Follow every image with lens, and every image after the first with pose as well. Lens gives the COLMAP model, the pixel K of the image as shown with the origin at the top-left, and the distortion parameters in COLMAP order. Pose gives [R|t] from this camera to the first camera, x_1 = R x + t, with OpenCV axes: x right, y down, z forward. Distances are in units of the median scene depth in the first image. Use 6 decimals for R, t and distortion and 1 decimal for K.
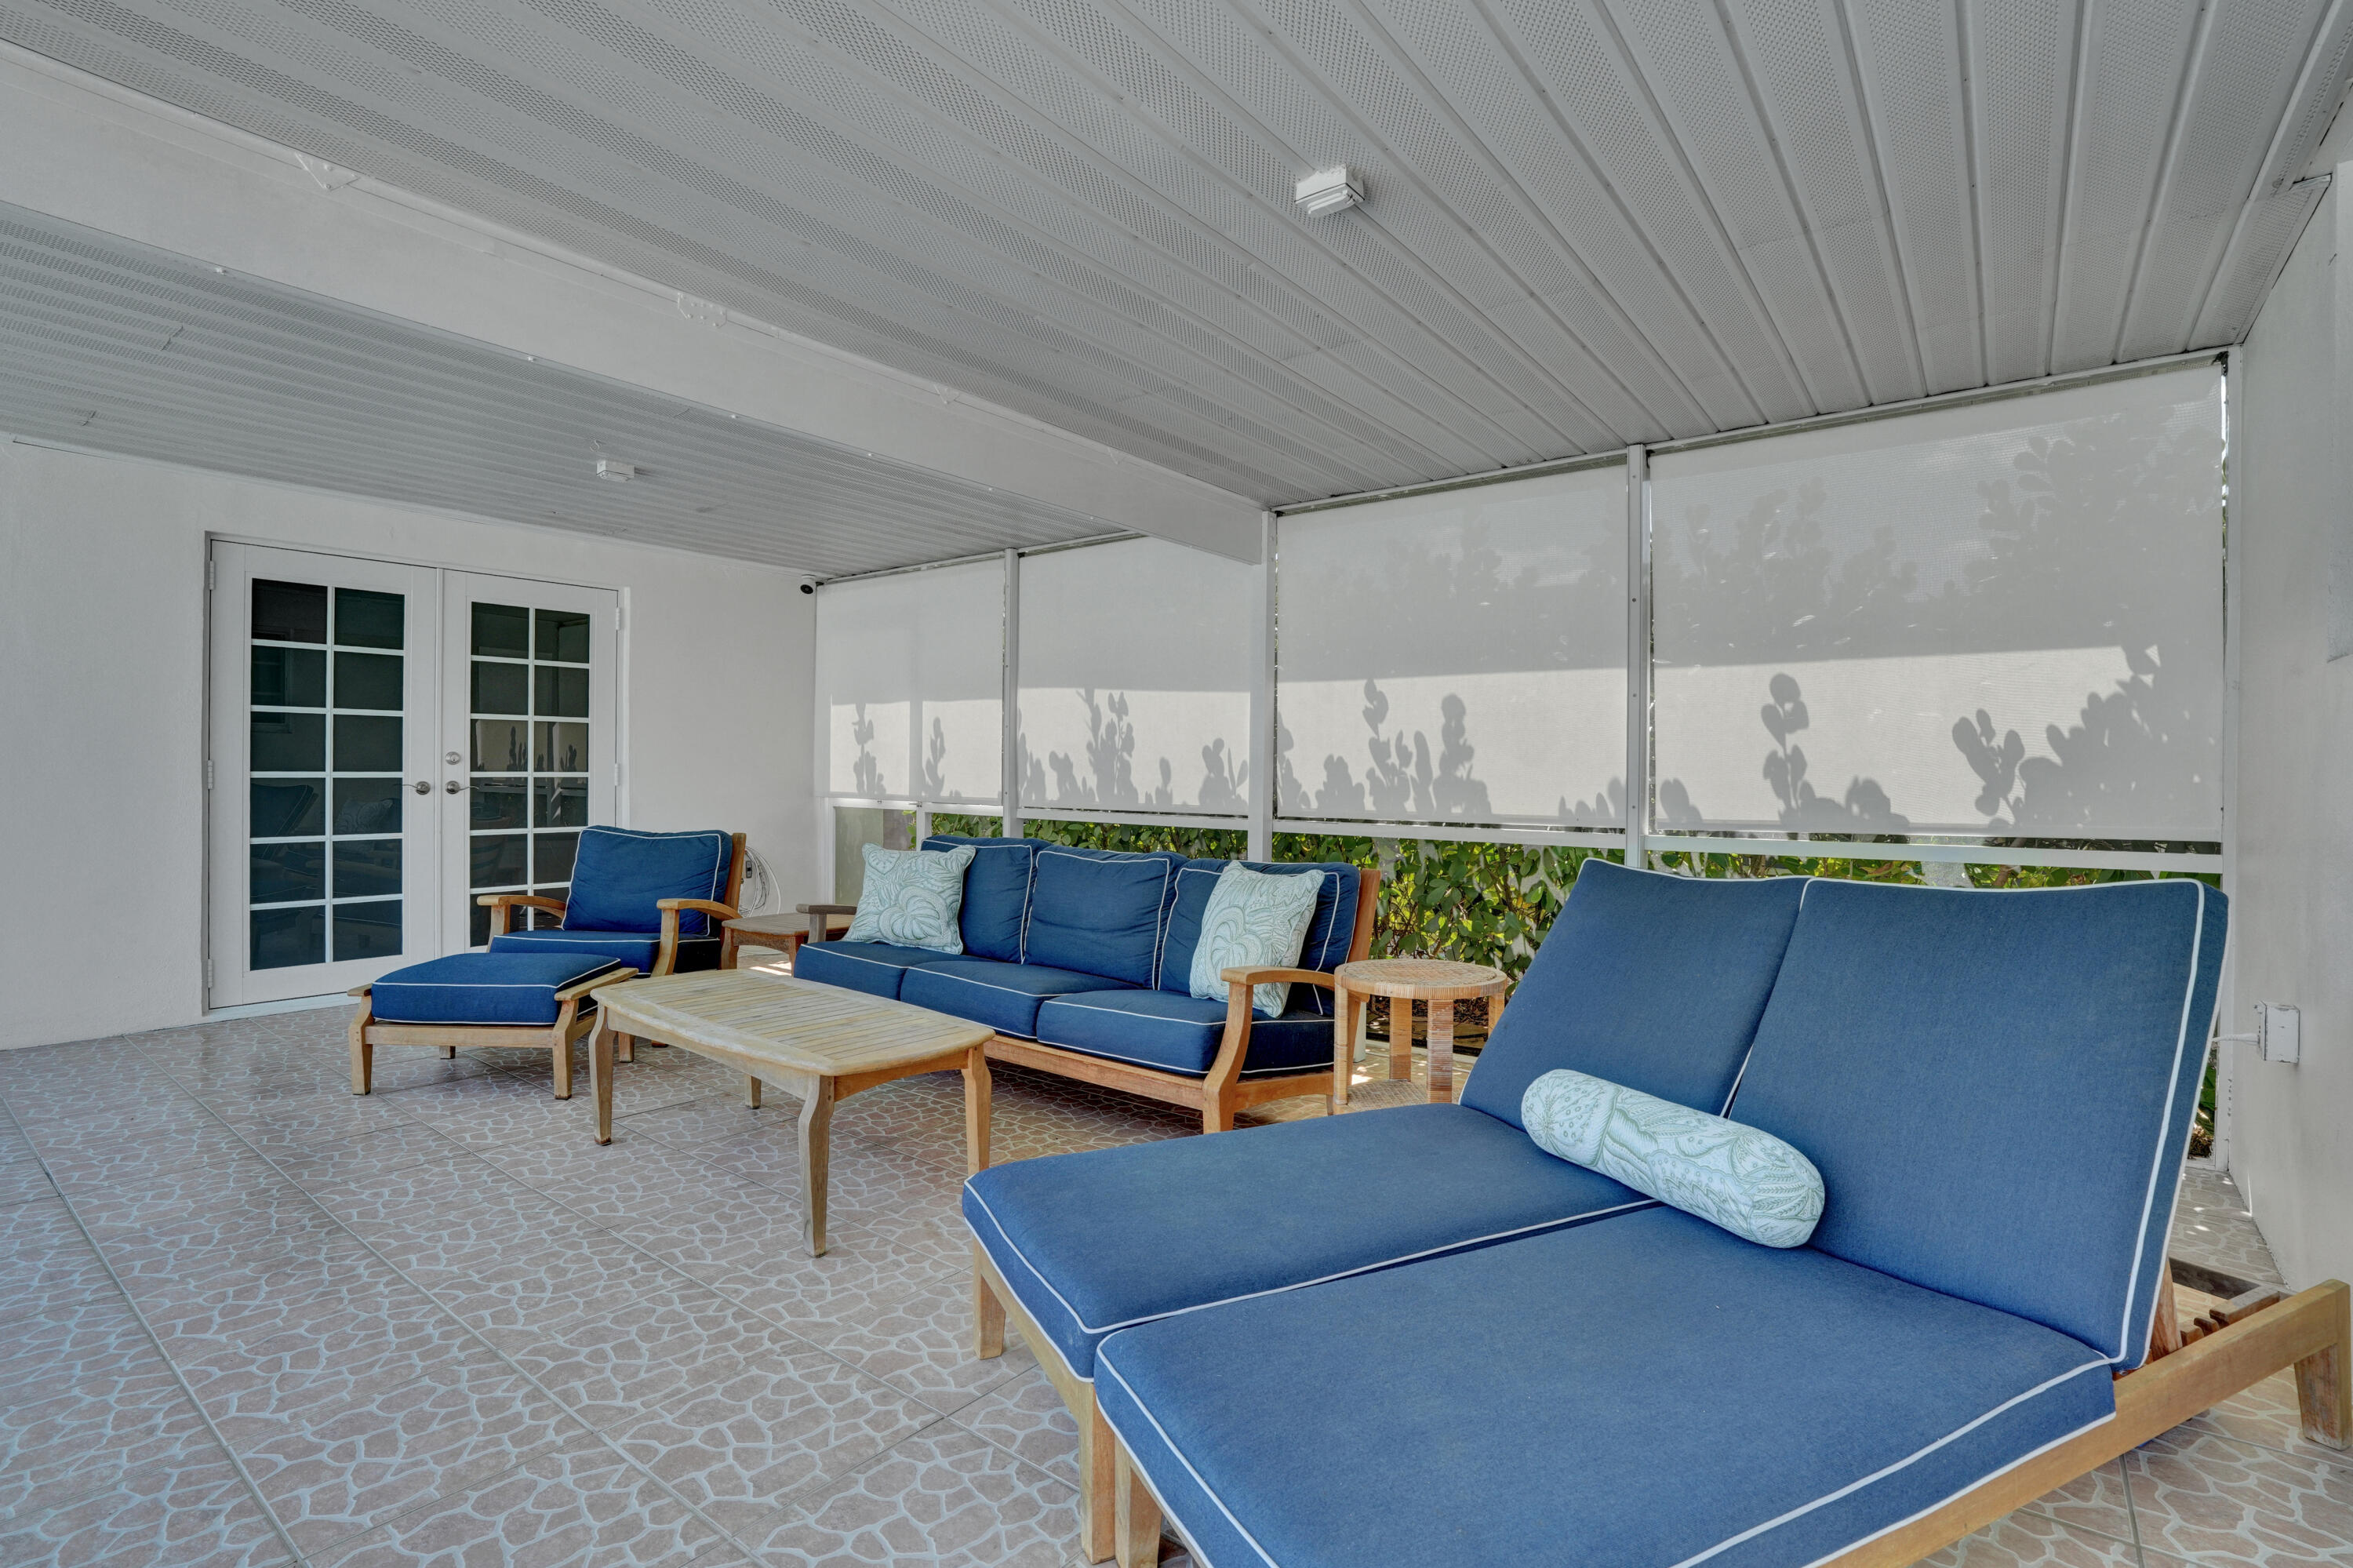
lens RADIAL K [[1139.4, 0, 1172.8], [0, 1139.4, 767.9], [0, 0, 1]] dist [-0.058437, 0.017699]
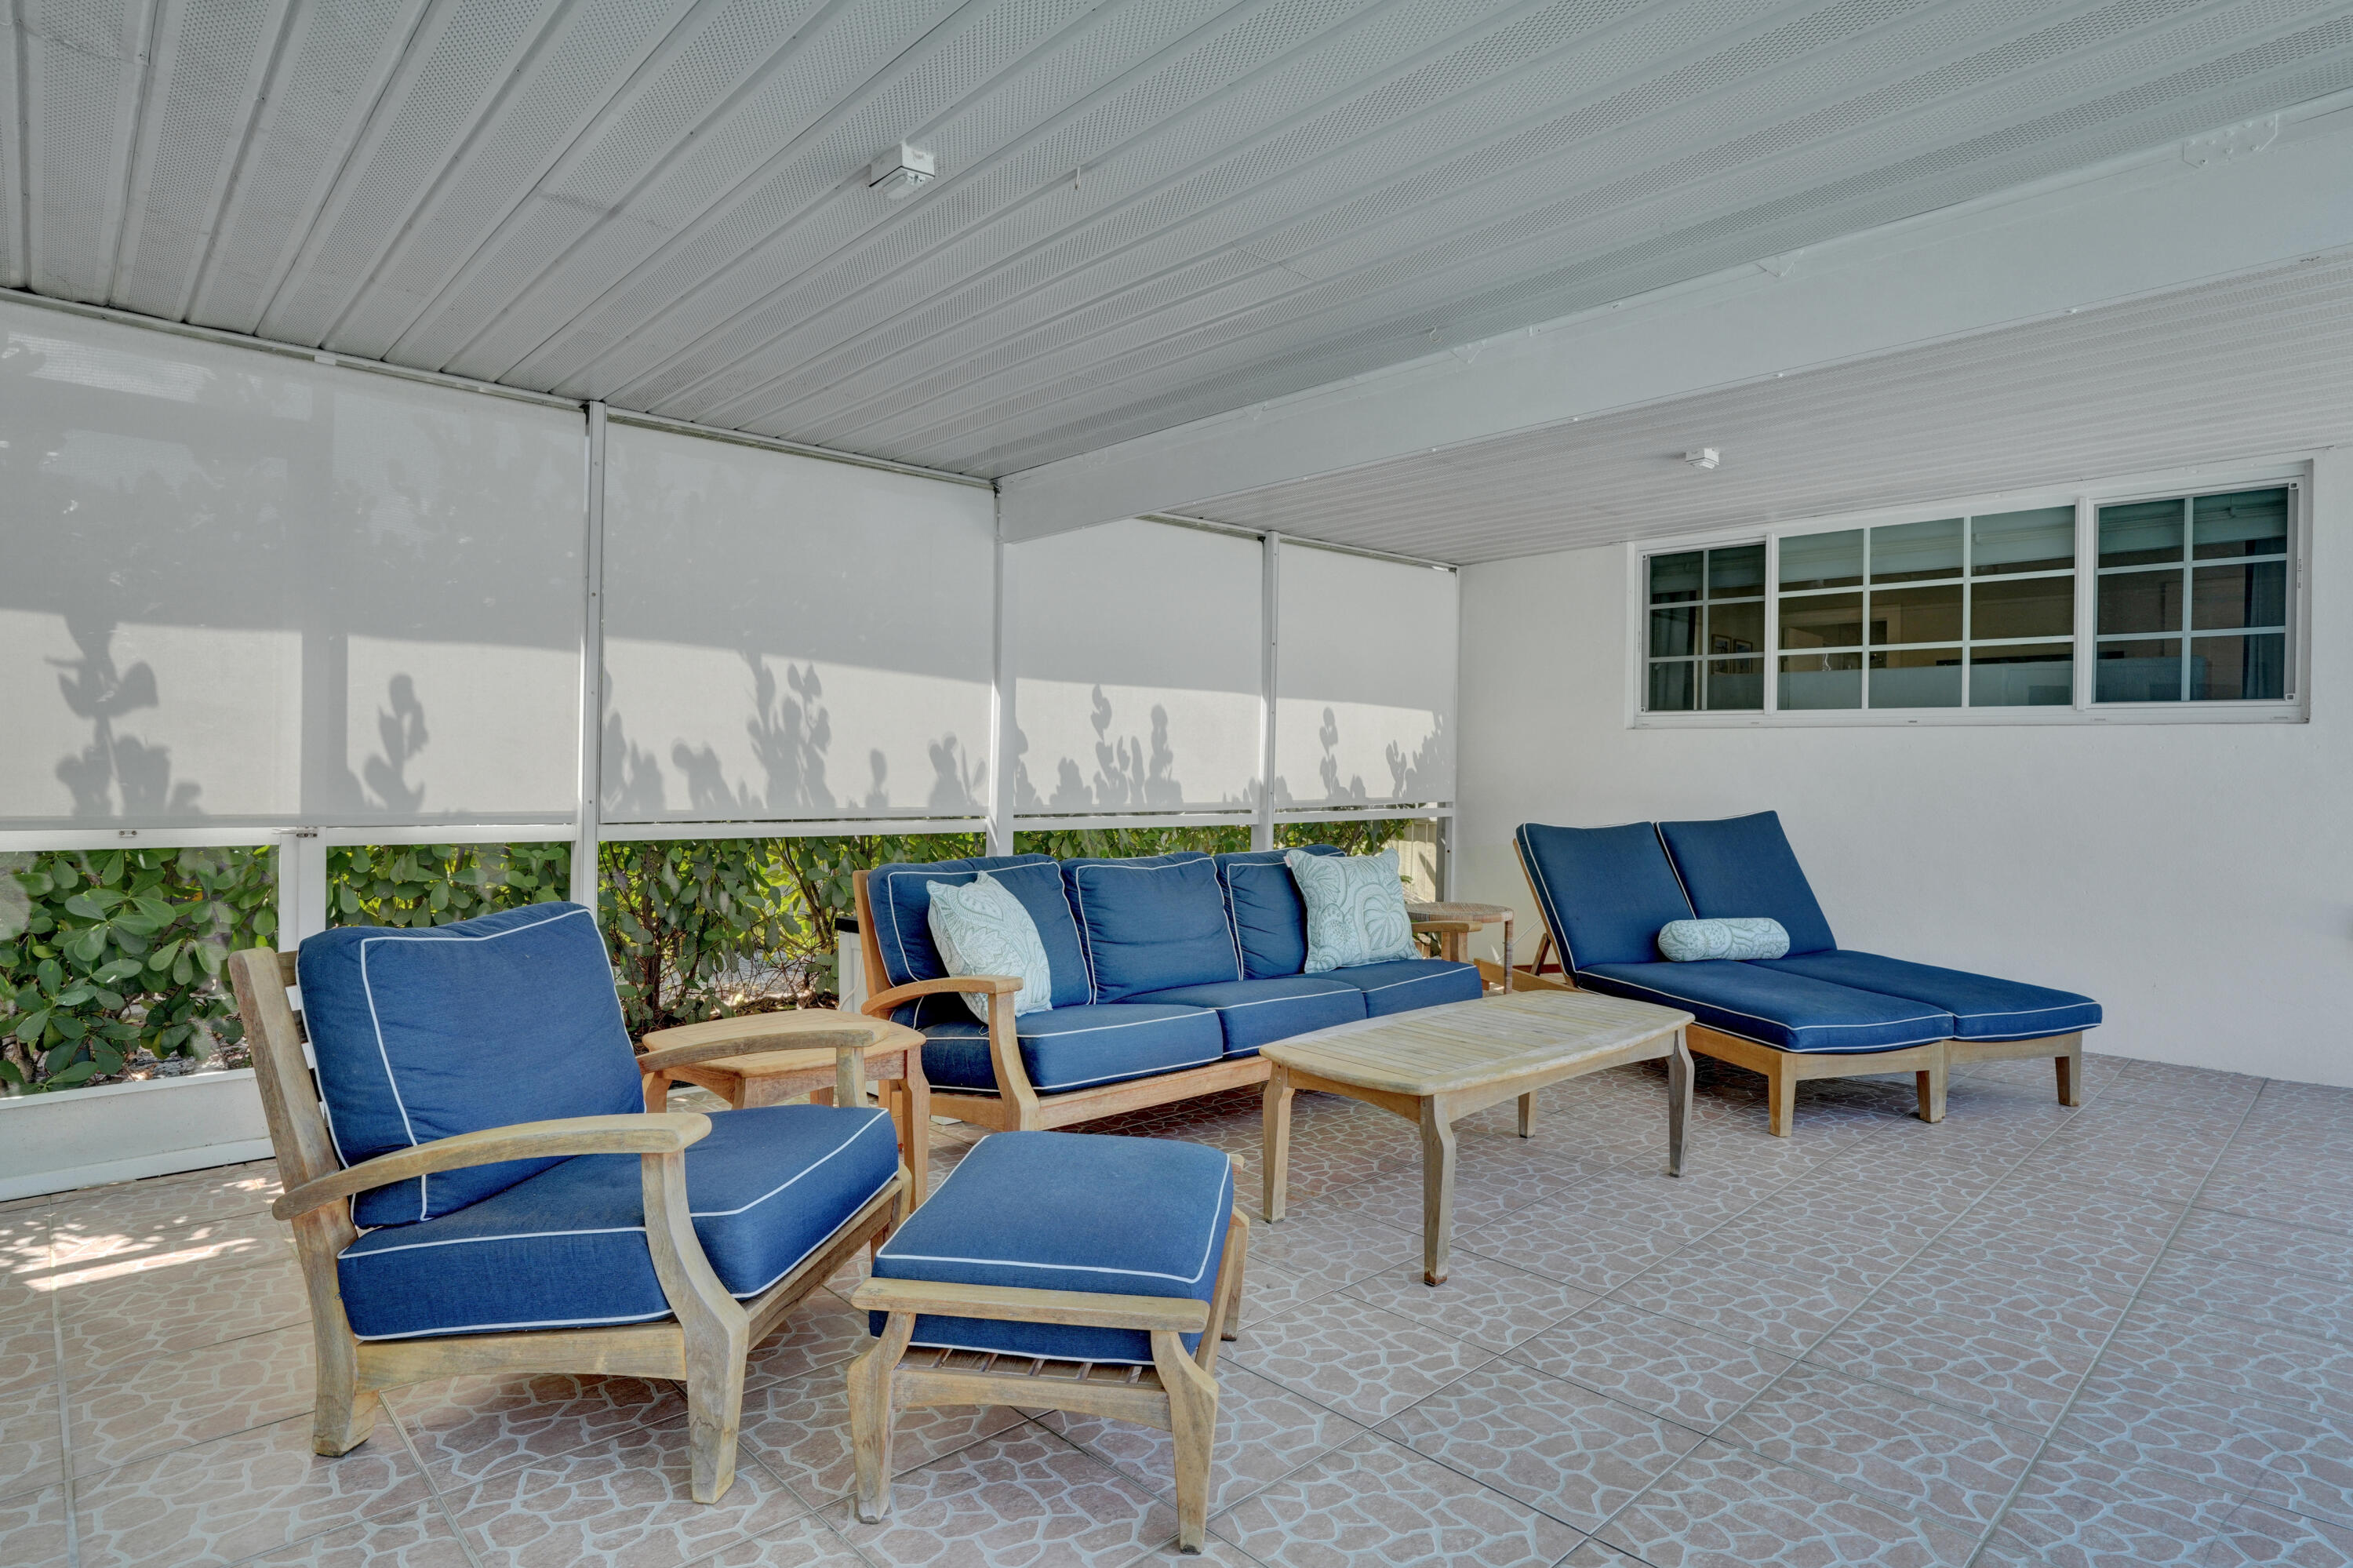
lens RADIAL K [[1191.1, 0, 1241.3], [0, 1191.1, 779.0], [0, 0, 1]] dist [-0.034507, 0.000317]
pose [[0.142695, -0.012394, 0.989689, -1.137493], [-0.006437, 0.999889, 0.013450, -0.008955], [-0.989746, -0.008290, 0.142600, 0.886517]]
